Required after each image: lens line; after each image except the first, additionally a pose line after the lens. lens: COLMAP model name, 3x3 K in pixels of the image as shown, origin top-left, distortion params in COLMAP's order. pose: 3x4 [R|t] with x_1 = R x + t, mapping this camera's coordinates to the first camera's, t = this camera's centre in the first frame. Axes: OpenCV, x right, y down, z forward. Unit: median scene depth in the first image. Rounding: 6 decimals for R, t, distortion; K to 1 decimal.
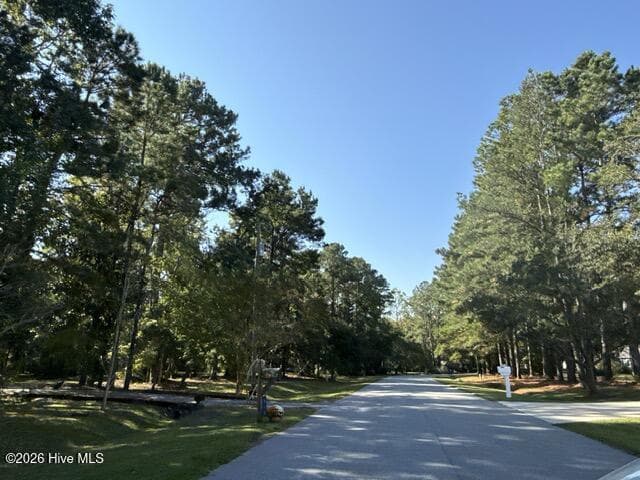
lens RADIAL K [[440.8, 0, 320.0], [0, 440.8, 240.0], [0, 0, 1]] dist [0.004380, 0.000287]
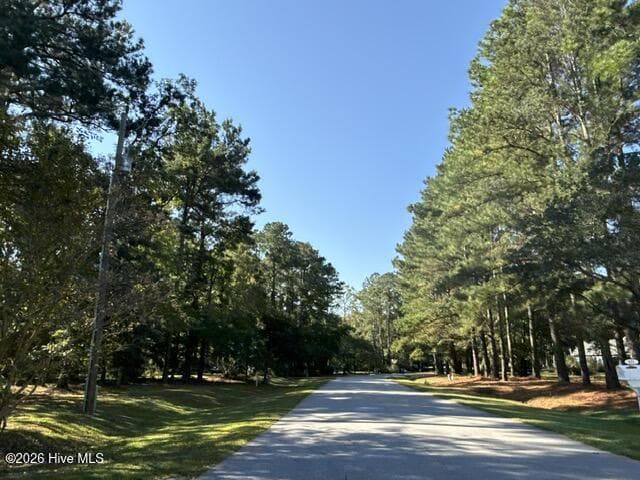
lens RADIAL K [[440.8, 0, 320.0], [0, 440.8, 240.0], [0, 0, 1]] dist [0.004380, 0.000287]
pose [[0.992824, 0.026827, 0.116534, 0.018343], [-0.026974, 0.999636, -0.000309, 0.043487], [-0.116500, -0.002836, 0.993187, 0.152356]]
